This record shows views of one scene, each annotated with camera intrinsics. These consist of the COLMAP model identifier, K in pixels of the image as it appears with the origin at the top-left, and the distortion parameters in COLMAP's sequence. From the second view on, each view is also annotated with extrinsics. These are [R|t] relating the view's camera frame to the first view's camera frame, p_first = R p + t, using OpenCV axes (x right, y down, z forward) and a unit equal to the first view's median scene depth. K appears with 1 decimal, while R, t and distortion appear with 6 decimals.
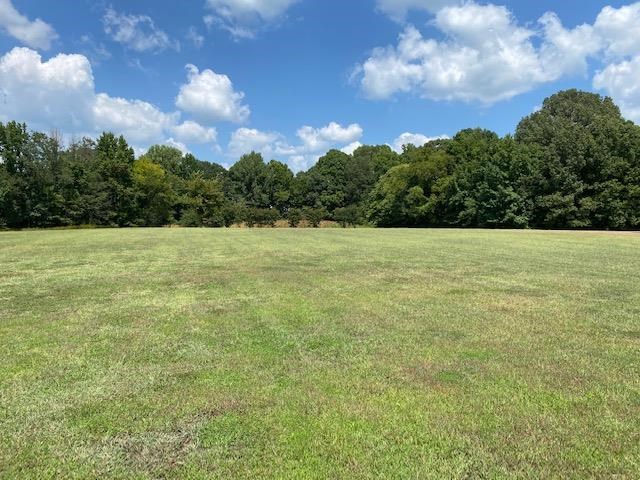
lens RADIAL K [[476.8, 0, 321.5], [0, 476.8, 225.2], [0, 0, 1]] dist [-0.003635, -0.000307]
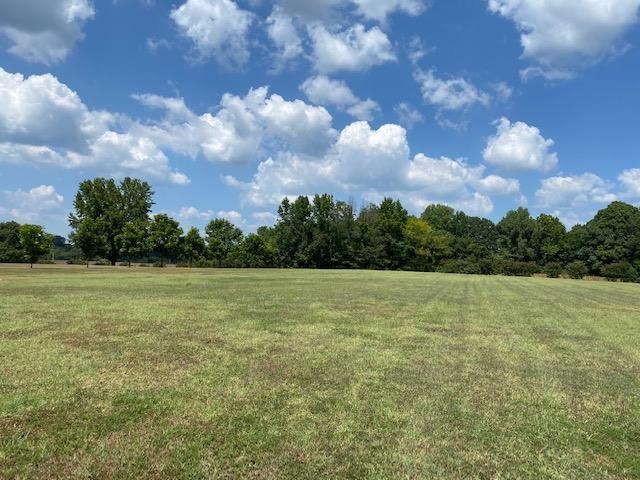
lens RADIAL K [[476.8, 0, 321.5], [0, 476.8, 225.2], [0, 0, 1]] dist [-0.003635, -0.000307]
pose [[0.812401, -0.011428, -0.582987, 0.115308], [-0.051568, 0.994482, -0.091356, 0.003780], [0.580814, 0.104282, 0.807329, -0.100861]]
